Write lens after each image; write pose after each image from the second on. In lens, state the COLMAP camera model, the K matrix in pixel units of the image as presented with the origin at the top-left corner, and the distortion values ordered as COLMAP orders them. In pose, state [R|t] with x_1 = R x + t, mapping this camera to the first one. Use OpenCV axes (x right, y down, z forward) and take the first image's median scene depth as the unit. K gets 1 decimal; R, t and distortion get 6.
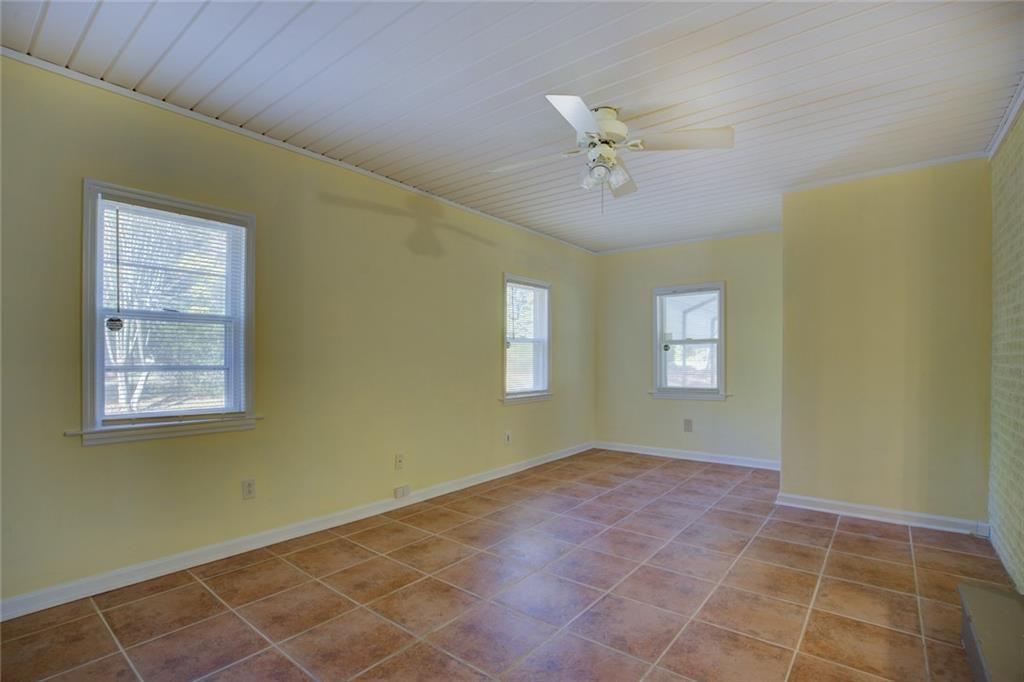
lens RADIAL K [[479.0, 0, 520.9], [0, 479.0, 361.6], [0, 0, 1]] dist [-0.044579, 0.000723]
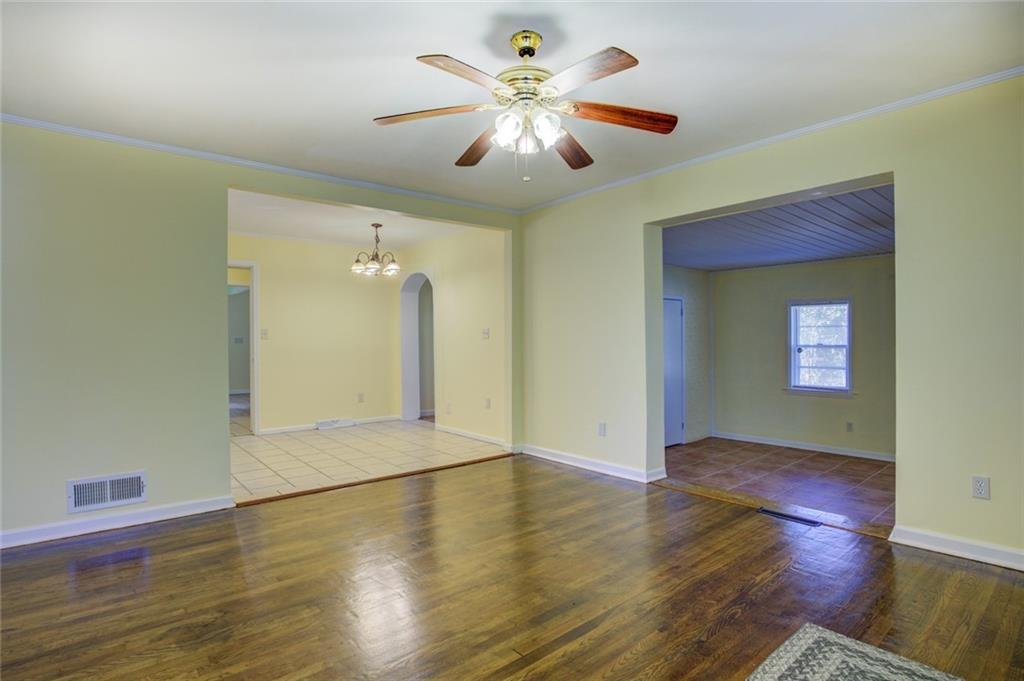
lens RADIAL K [[516.2, 0, 519.8], [0, 516.2, 338.5], [0, 0, 1]] dist [-0.058689, 0.000463]
pose [[-0.204117, -0.005966, -0.978928, 1.895260], [0.000343, 0.999981, -0.006166, -0.108055], [0.978946, -0.001594, -0.204111, 0.012062]]
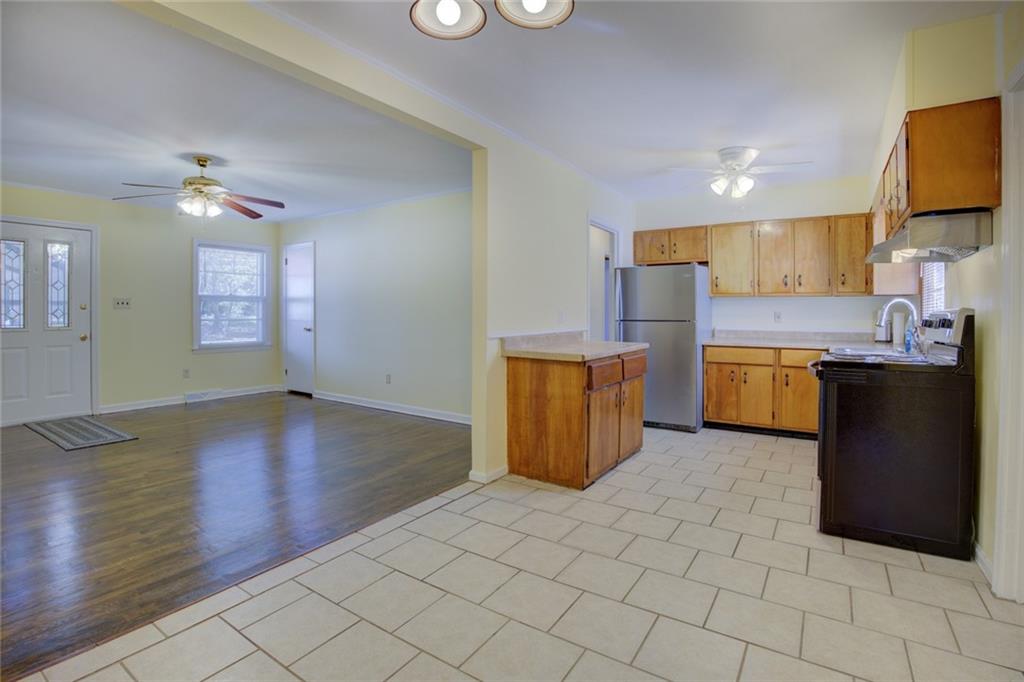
lens RADIAL K [[489.4, 0, 510.2], [0, 489.4, 312.7], [0, 0, 1]] dist [-0.033076, 0.000872]
pose [[-0.057309, -0.007873, 0.998325, -0.348824], [0.008429, 0.999929, 0.008369, -0.116345], [-0.998321, 0.008895, -0.057239, -0.963737]]
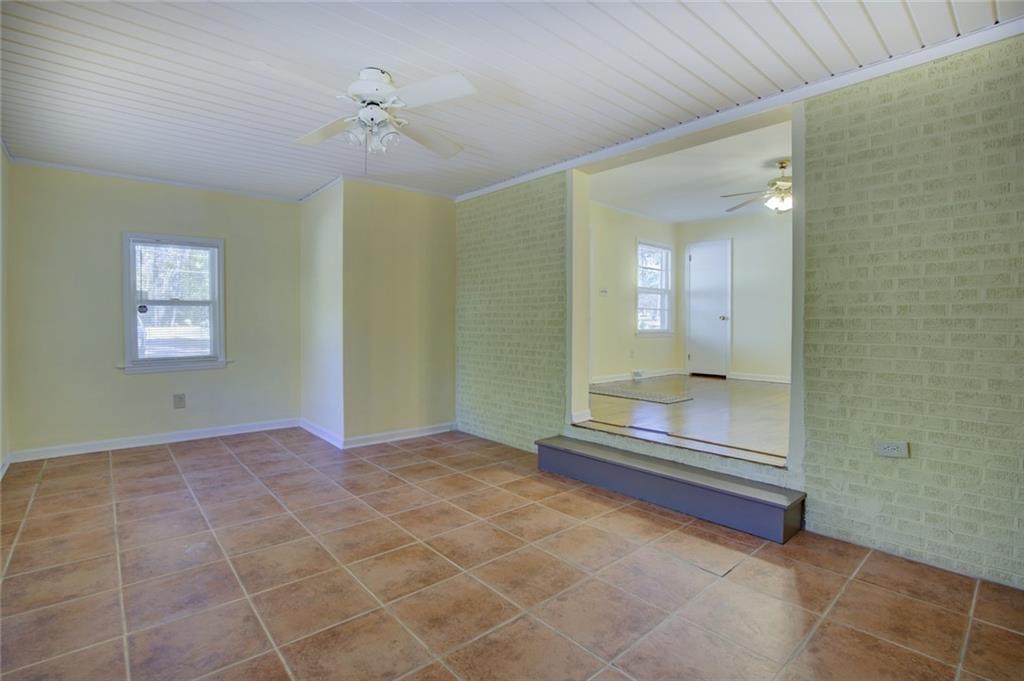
lens RADIAL K [[483.3, 0, 513.0], [0, 483.3, 335.7], [0, 0, 1]] dist [-0.043460, 0.001639]
pose [[0.189770, -0.026637, 0.981467, -0.675228], [0.006183, 0.999645, 0.025935, -0.001846], [-0.981809, 0.001146, 0.189867, 0.482895]]
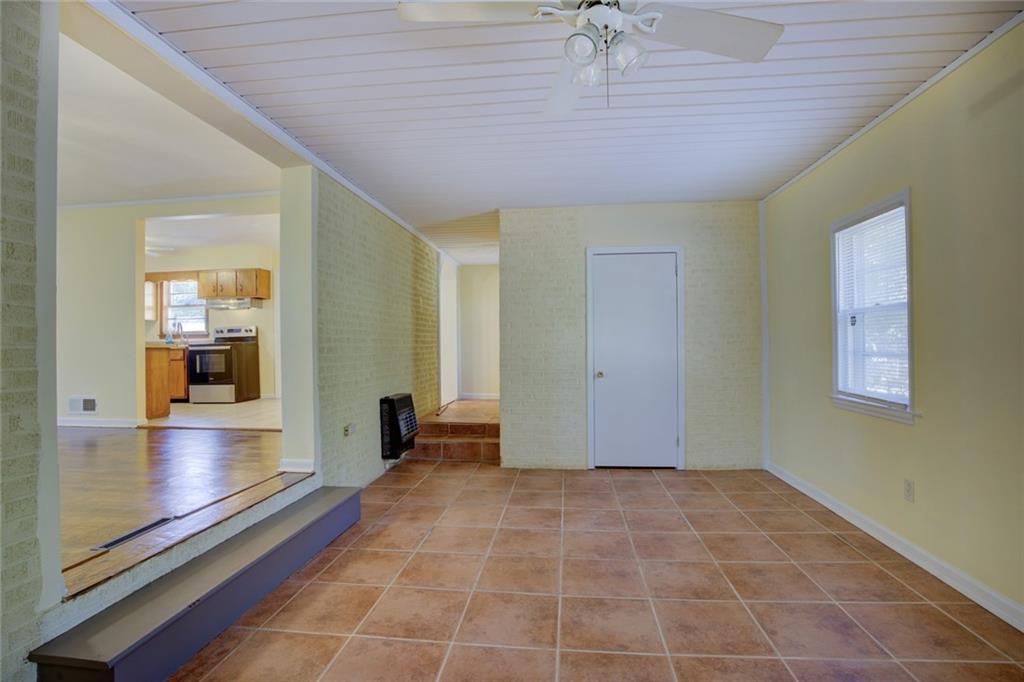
lens RADIAL K [[483.3, 0, 513.0], [0, 483.3, 336.2], [0, 0, 1]] dist [-0.043460, 0.001639]
pose [[-0.851398, -0.004687, -0.524499, 0.539917], [0.003473, 0.999888, -0.014572, -0.016073], [0.524509, -0.014229, -0.851286, 1.339047]]
